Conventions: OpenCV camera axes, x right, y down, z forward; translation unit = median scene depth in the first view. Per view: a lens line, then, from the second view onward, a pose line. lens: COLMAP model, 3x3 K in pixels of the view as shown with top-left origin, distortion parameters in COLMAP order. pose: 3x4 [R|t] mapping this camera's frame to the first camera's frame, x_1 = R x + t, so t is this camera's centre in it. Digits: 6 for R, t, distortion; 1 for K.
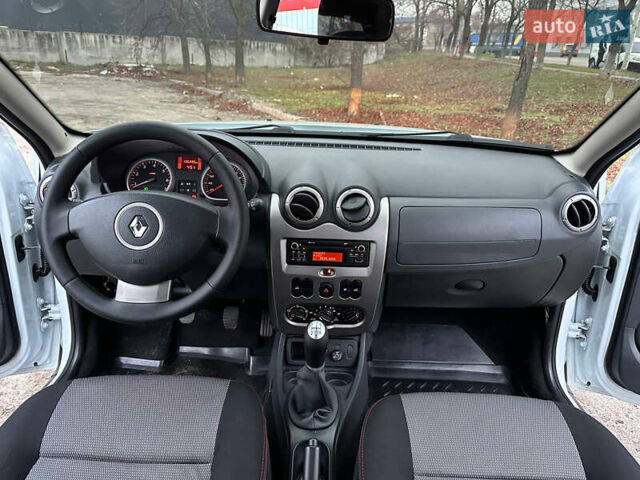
lens RADIAL K [[453.5, 0, 320.0], [0, 453.5, 240.0], [0, 0, 1]] dist [0.093600, -0.137037]
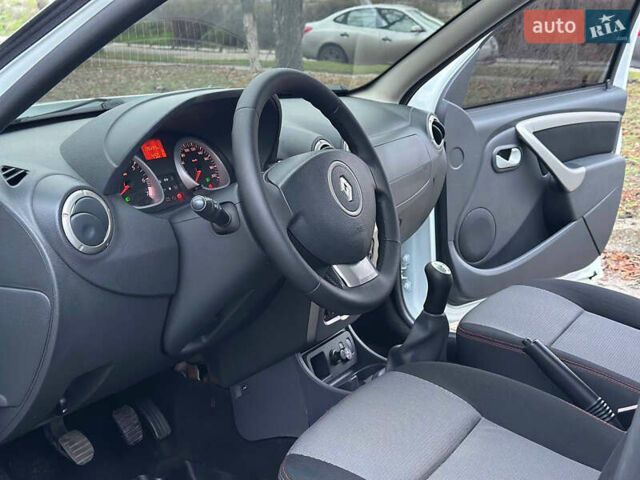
lens RADIAL K [[900.4, 0, 317.3], [0, 900.4, 251.6], [0, 0, 1]] dist [0.142100, -0.015752]
pose [[0.493976, -0.247834, 0.833406, -1.226829], [0.354566, 0.932615, 0.067177, -0.033727], [-0.793896, 0.262314, 0.548563, 0.131607]]
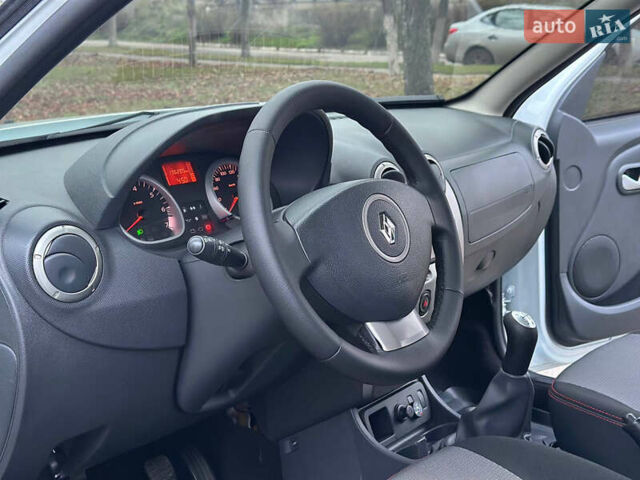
lens RADIAL K [[900.4, 0, 317.3], [0, 900.4, 251.6], [0, 0, 1]] dist [0.142100, -0.015752]
pose [[0.627055, -0.227924, 0.744885, -0.986767], [0.329968, 0.943927, 0.011057, -0.030289], [-0.705637, 0.238855, 0.667102, 0.144801]]
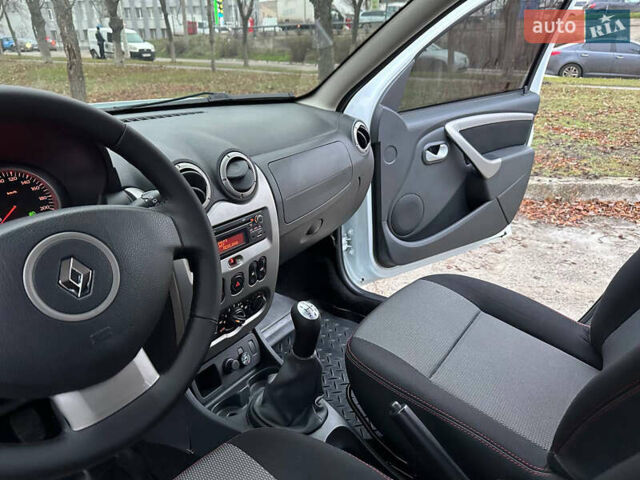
lens RADIAL K [[453.5, 0, 320.0], [0, 453.5, 240.0], [0, 0, 1]] dist [0.093600, -0.137037]
pose [[0.585005, -0.350683, 0.731294, -0.411330], [0.343576, 0.923937, 0.168215, -0.042410], [-0.734660, 0.152848, 0.660994, 0.301312]]
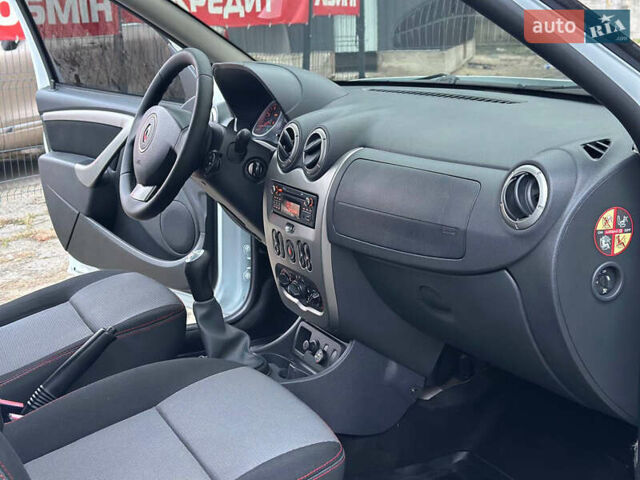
lens RADIAL K [[900.4, 0, 317.3], [0, 900.4, 251.6], [0, 0, 1]] dist [0.142100, -0.015752]
pose [[0.461388, 0.167781, -0.871189, 1.279654], [-0.291952, 0.955978, 0.029491, 0.043079], [0.837786, 0.240739, 0.490061, 0.214246]]
